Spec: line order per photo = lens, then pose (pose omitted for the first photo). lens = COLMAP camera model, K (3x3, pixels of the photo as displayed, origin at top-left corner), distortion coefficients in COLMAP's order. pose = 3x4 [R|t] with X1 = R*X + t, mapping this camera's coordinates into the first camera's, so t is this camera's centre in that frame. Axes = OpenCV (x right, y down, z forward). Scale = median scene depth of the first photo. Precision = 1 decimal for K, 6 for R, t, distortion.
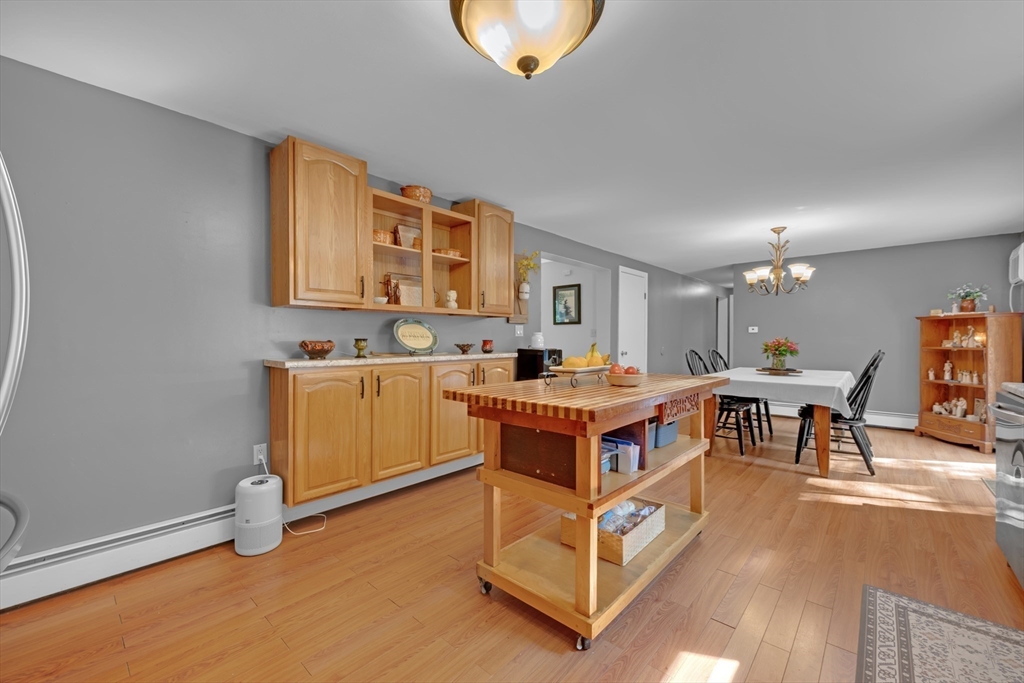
lens RADIAL K [[416.4, 0, 506.6], [0, 416.4, 340.7], [0, 0, 1]] dist [0.000196, 0.000176]
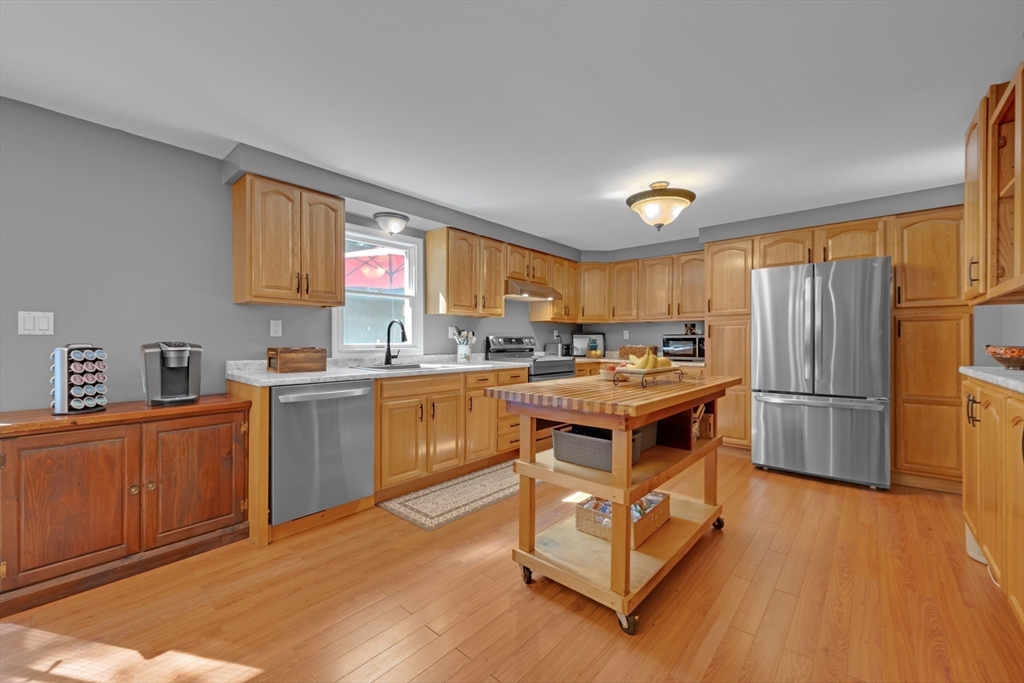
lens RADIAL K [[409.7, 0, 514.6], [0, 409.7, 342.8], [0, 0, 1]] dist [-0.000308, 0.000043]
pose [[-0.999640, -0.005753, -0.026215, 0.513635], [-0.005893, 0.999969, 0.005237, -0.002740], [0.026184, 0.005390, -0.999643, 1.840165]]
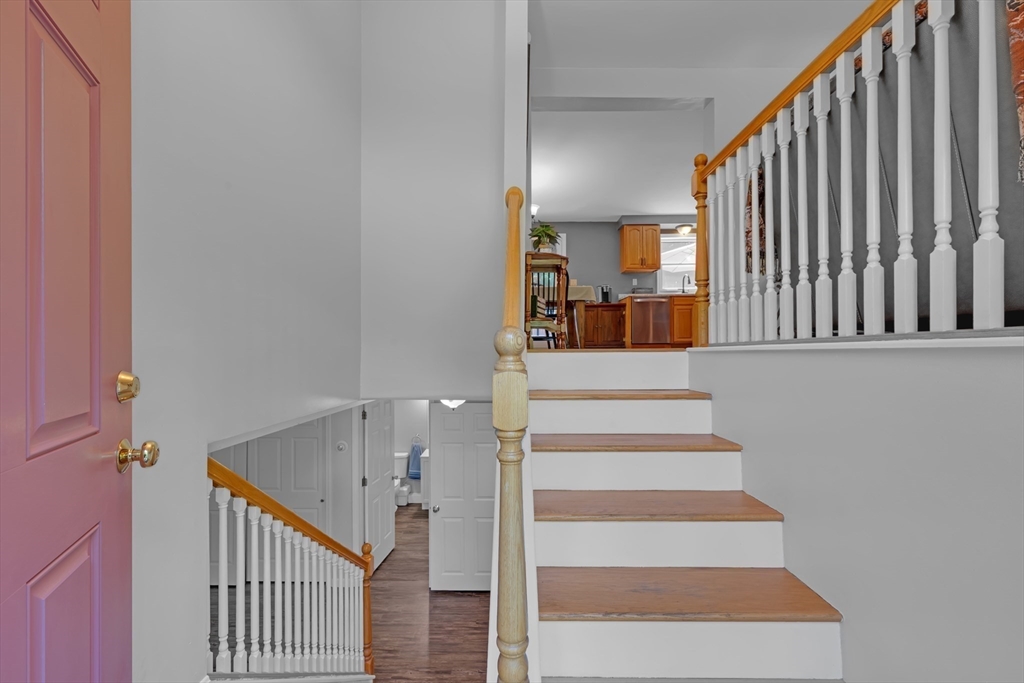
lens RADIAL K [[409.7, 0, 514.6], [0, 409.7, 342.8], [0, 0, 1]] dist [-0.000308, 0.000043]
pose [[-0.672888, 0.002793, 0.739739, -0.455341], [0.006474, 0.999977, 0.002113, 0.401581], [-0.739716, 0.006211, -0.672891, 3.313060]]
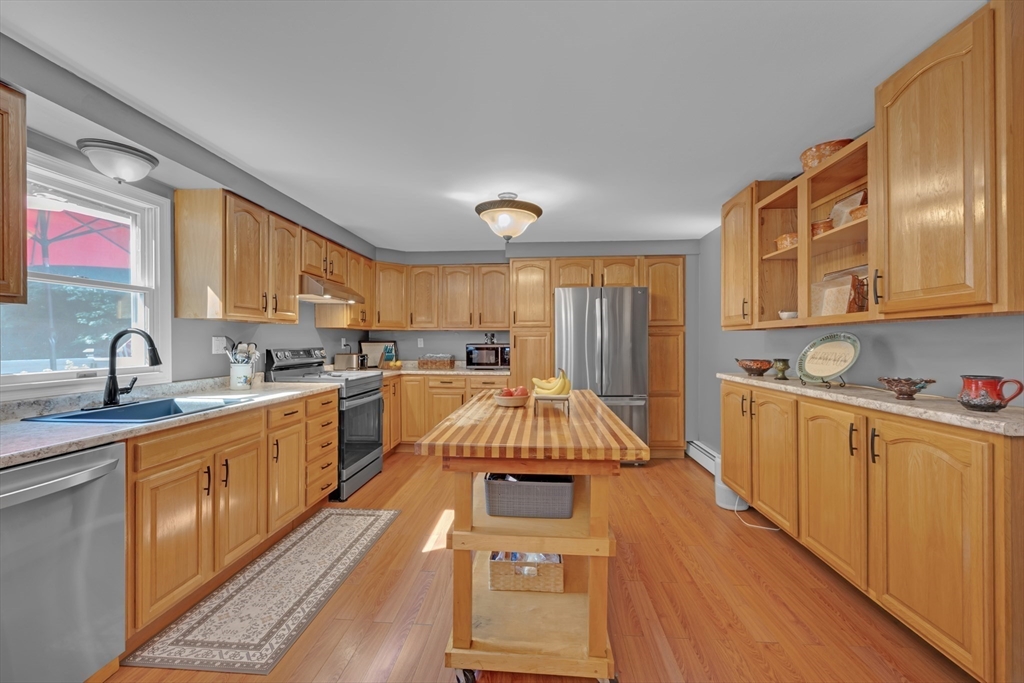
lens RADIAL K [[409.7, 0, 514.6], [0, 409.7, 342.8], [0, 0, 1]] dist [-0.000308, 0.000043]
pose [[-0.780715, -0.001274, -0.624886, 0.798071], [-0.003772, 0.999989, 0.002674, -0.048321], [0.624876, 0.004445, -0.780711, 1.556200]]
